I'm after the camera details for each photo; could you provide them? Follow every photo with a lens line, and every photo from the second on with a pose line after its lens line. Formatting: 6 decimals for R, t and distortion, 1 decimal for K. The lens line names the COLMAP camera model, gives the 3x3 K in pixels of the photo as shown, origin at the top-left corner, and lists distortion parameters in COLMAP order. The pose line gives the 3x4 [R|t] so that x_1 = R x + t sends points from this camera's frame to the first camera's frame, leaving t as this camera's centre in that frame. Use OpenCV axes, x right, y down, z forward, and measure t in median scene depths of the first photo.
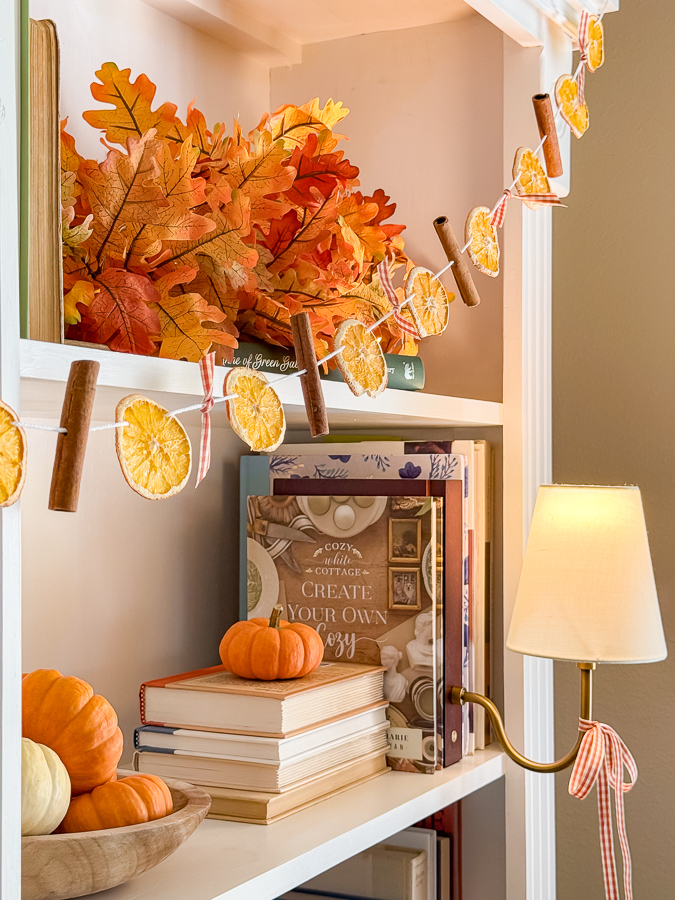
lens RADIAL K [[1456.0, 0, 342.0], [0, 1456.0, 448.4], [0, 0, 1]] dist [0.130998, 0.000000]
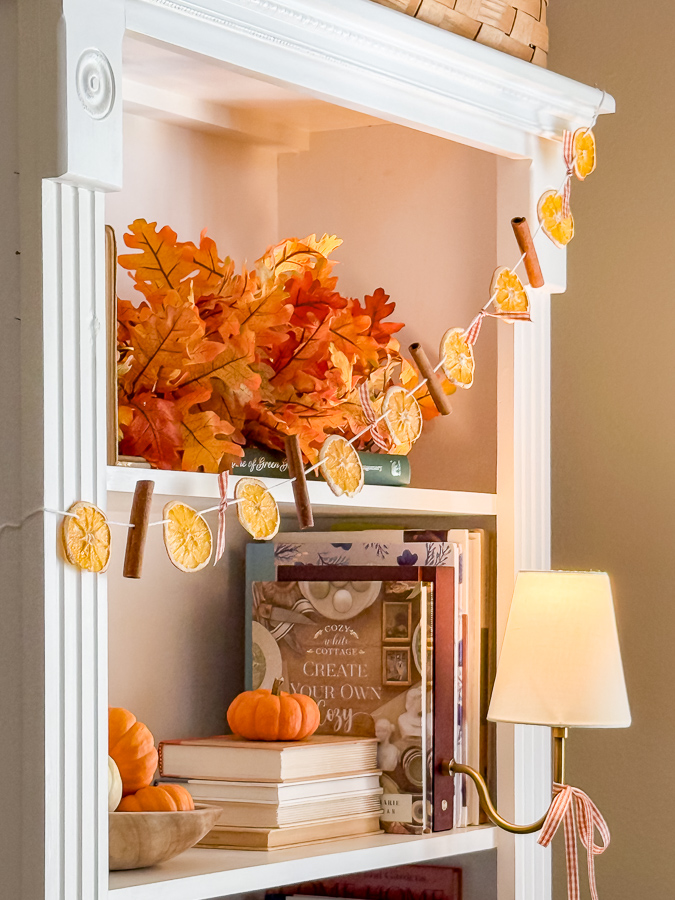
lens RADIAL K [[2950.1, 0, 341.0], [0, 2950.1, 455.4], [0, 0, 1]] dist [0.068417, 0.000000]
pose [[0.999287, 0.001161, -0.037729, 0.095842], [-0.002151, 0.999654, -0.026215, -0.003531], [0.037685, 0.026277, 0.998944, -1.368205]]
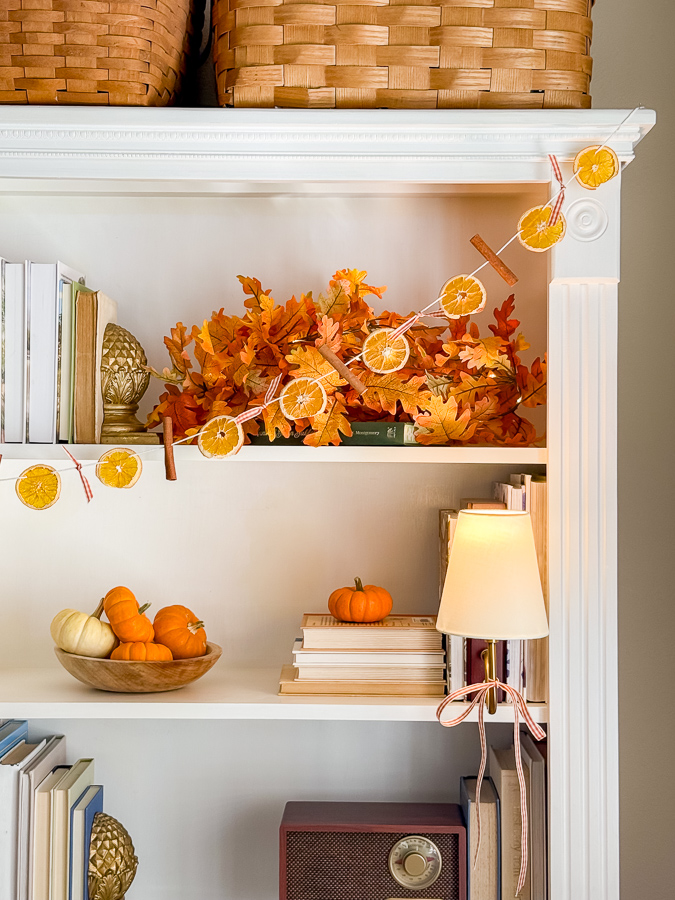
lens RADIAL K [[1456.0, 0, 329.1], [0, 1456.0, 446.3], [0, 0, 1]] dist [0.130998, 0.000000]
pose [[0.415745, -0.003380, -0.909475, 1.525774], [0.012032, 0.999926, 0.001784, -0.044999], [0.909401, -0.011684, 0.415755, 0.315041]]
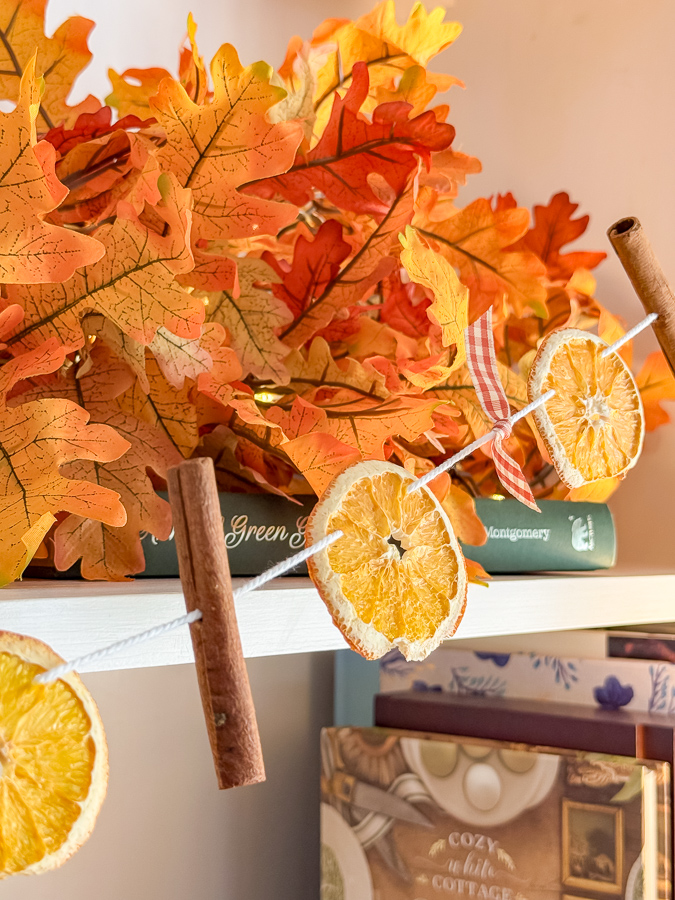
lens RADIAL K [[1456.0, 0, 336.9], [0, 1456.0, 448.9], [0, 0, 1]] dist [0.130998, 0.000000]
pose [[0.978155, -0.004760, -0.207823, 0.072832], [-0.003107, 0.999291, -0.037514, -0.067351], [0.207855, 0.037340, 0.977447, 0.522686]]
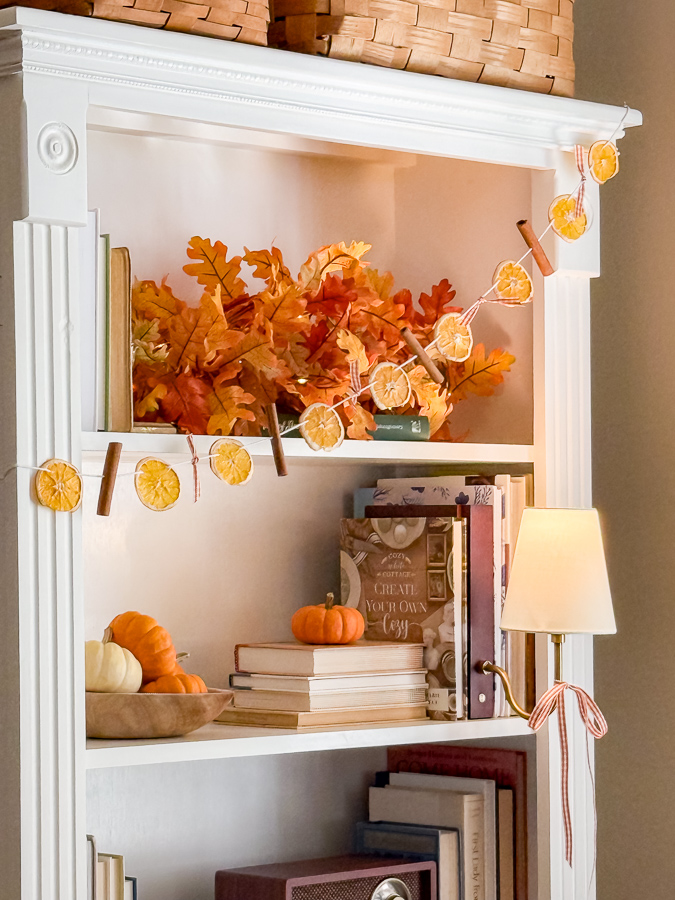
lens RADIAL K [[2950.1, 0, 300.6], [0, 2950.1, 470.2], [0, 0, 1]] dist [0.068417, 0.000000]
pose [[0.945550, -0.013022, -0.325217, 0.924722], [0.012080, 0.999915, -0.004917, 0.001578], [0.325253, 0.000721, 0.945627, -1.845302]]
